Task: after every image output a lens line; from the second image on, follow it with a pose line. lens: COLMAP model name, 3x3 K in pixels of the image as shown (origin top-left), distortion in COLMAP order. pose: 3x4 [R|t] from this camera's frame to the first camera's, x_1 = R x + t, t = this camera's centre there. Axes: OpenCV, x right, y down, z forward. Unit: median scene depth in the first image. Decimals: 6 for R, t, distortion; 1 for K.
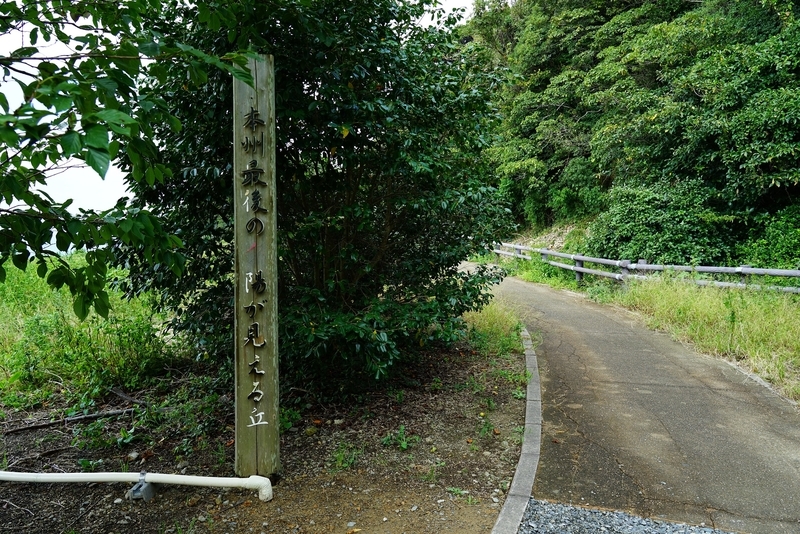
lens RADIAL K [[599.9, 0, 400.2], [0, 599.9, 267.9], [0, 0, 1]] dist [0.002252, 0.000172]
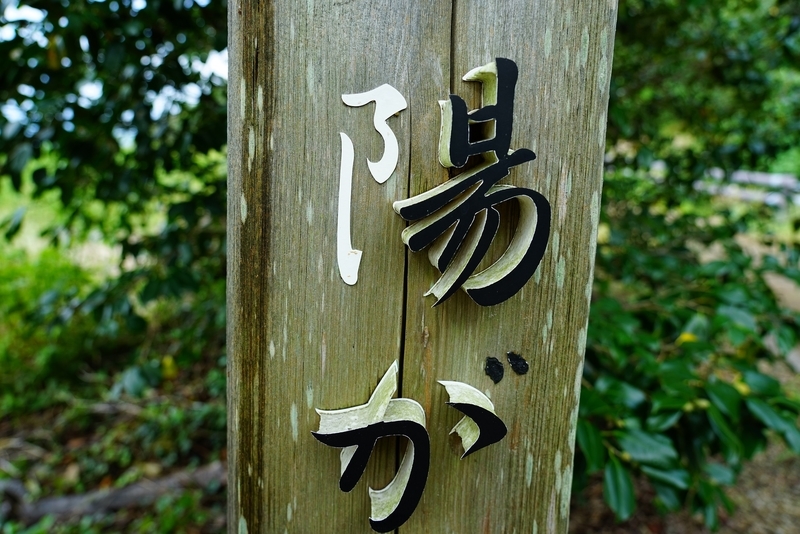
lens RADIAL K [[599.9, 0, 399.4], [0, 599.9, 267.1], [0, 0, 1]] dist [0.002252, 0.000172]
pose [[0.998957, 0.042857, -0.015743, -0.244442], [-0.039935, 0.987315, 0.153669, 0.022258], [0.022129, -0.152880, 0.987997, 0.899205]]
